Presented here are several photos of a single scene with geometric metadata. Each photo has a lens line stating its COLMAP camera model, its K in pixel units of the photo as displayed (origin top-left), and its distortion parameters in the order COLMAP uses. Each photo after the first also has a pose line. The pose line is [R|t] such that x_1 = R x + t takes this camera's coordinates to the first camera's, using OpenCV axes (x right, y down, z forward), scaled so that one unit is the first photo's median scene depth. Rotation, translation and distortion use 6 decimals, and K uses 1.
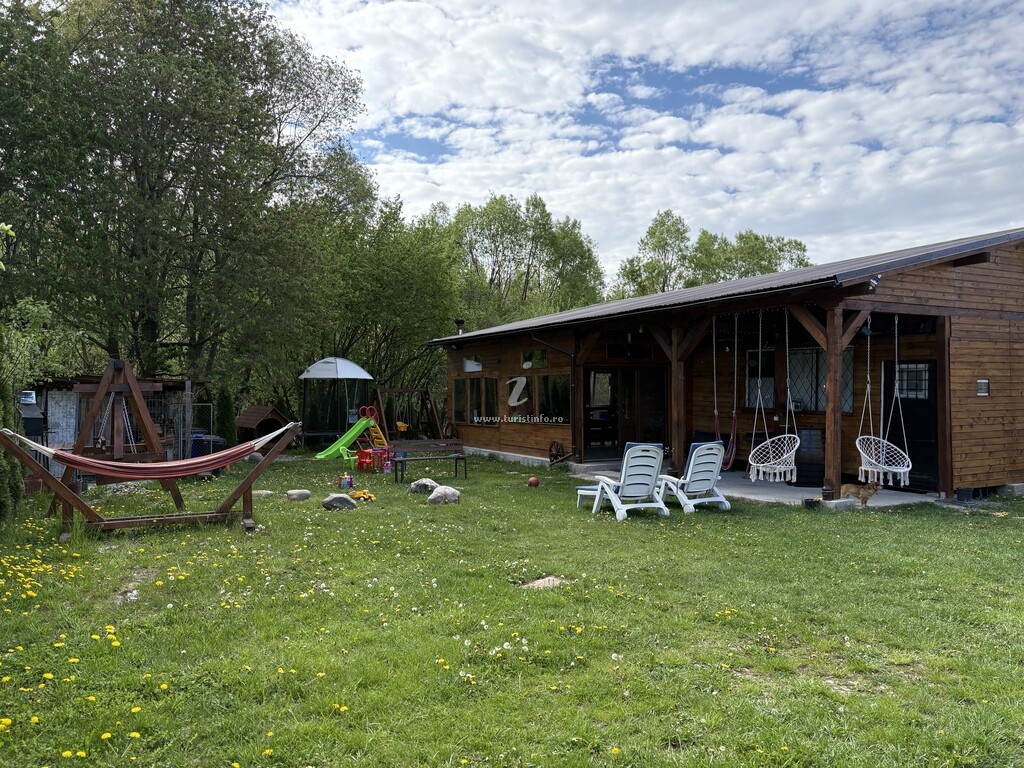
lens RADIAL K [[788.4, 0, 512.8], [0, 788.4, 378.9], [0, 0, 1]] dist [0.202262, -0.419456]
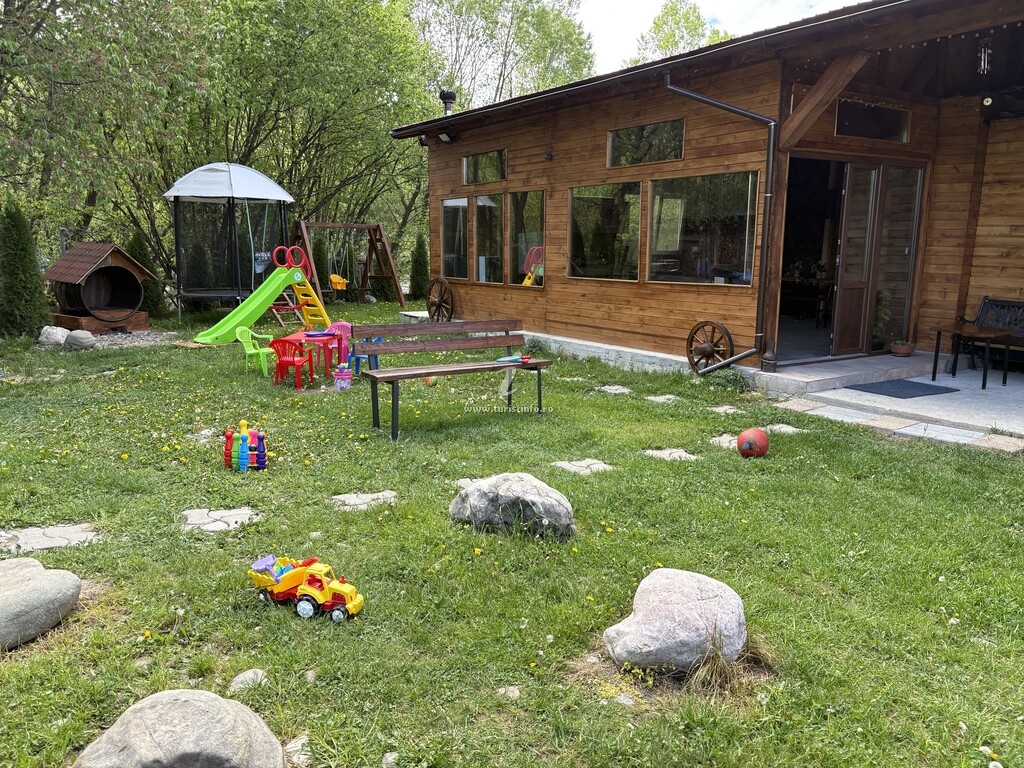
lens RADIAL K [[801.5, 0, 511.5], [0, 801.5, 401.7], [0, 0, 1]] dist [0.034874, -0.000527]
pose [[0.995592, -0.005455, 0.093630, -0.085659], [-0.014055, 0.978355, 0.206457, 0.023774], [-0.092730, -0.206863, 0.973966, 0.441234]]
